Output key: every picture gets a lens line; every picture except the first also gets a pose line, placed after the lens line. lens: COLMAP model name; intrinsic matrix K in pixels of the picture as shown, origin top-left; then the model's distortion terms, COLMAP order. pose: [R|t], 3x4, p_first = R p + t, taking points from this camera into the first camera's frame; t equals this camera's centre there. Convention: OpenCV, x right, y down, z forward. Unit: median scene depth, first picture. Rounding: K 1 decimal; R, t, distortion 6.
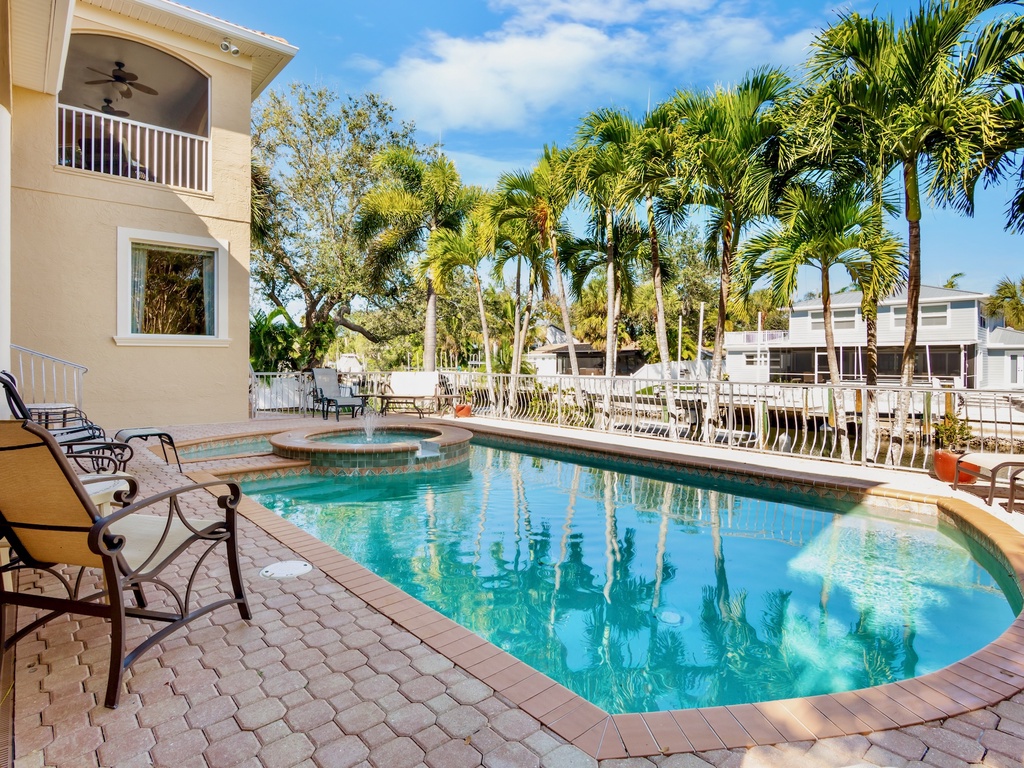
lens RADIAL K [[567.8, 0, 508.6], [0, 567.8, 375.2], [0, 0, 1]] dist [-0.010752, -0.002505]
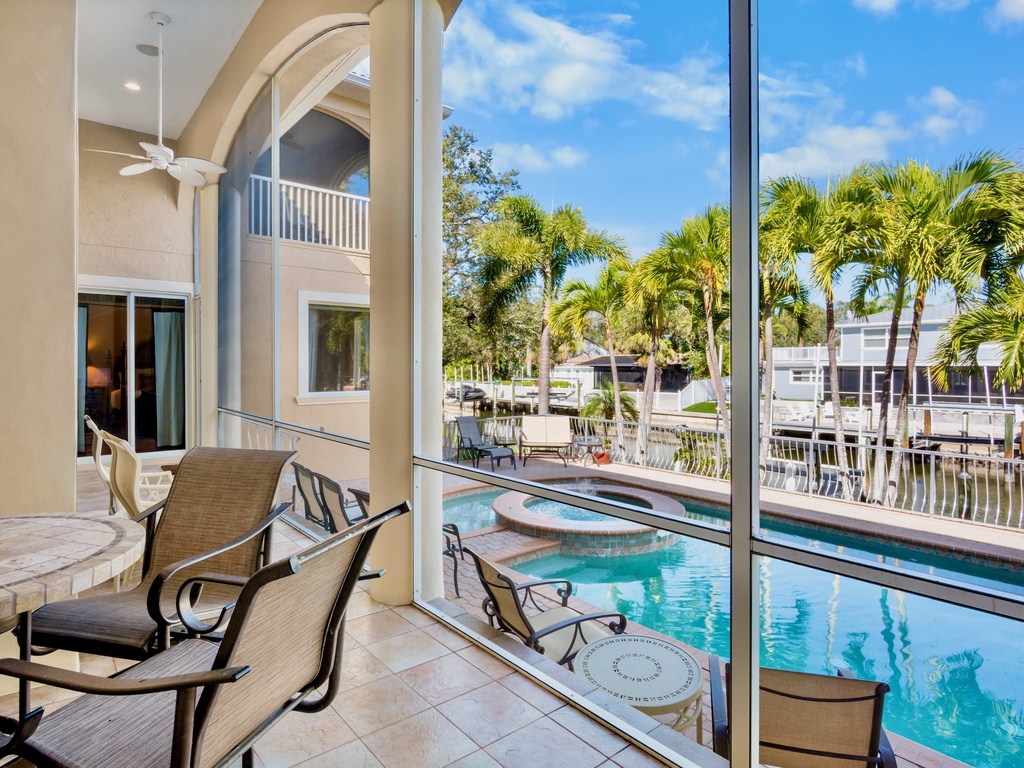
lens RADIAL K [[567.8, 0, 514.0], [0, 567.8, 382.9], [0, 0, 1]] dist [-0.010752, -0.002505]
pose [[0.999775, -0.002051, -0.021119, -0.208150], [0.002082, 0.999997, 0.001452, -0.070644], [0.021116, -0.001496, 0.999776, -0.021005]]
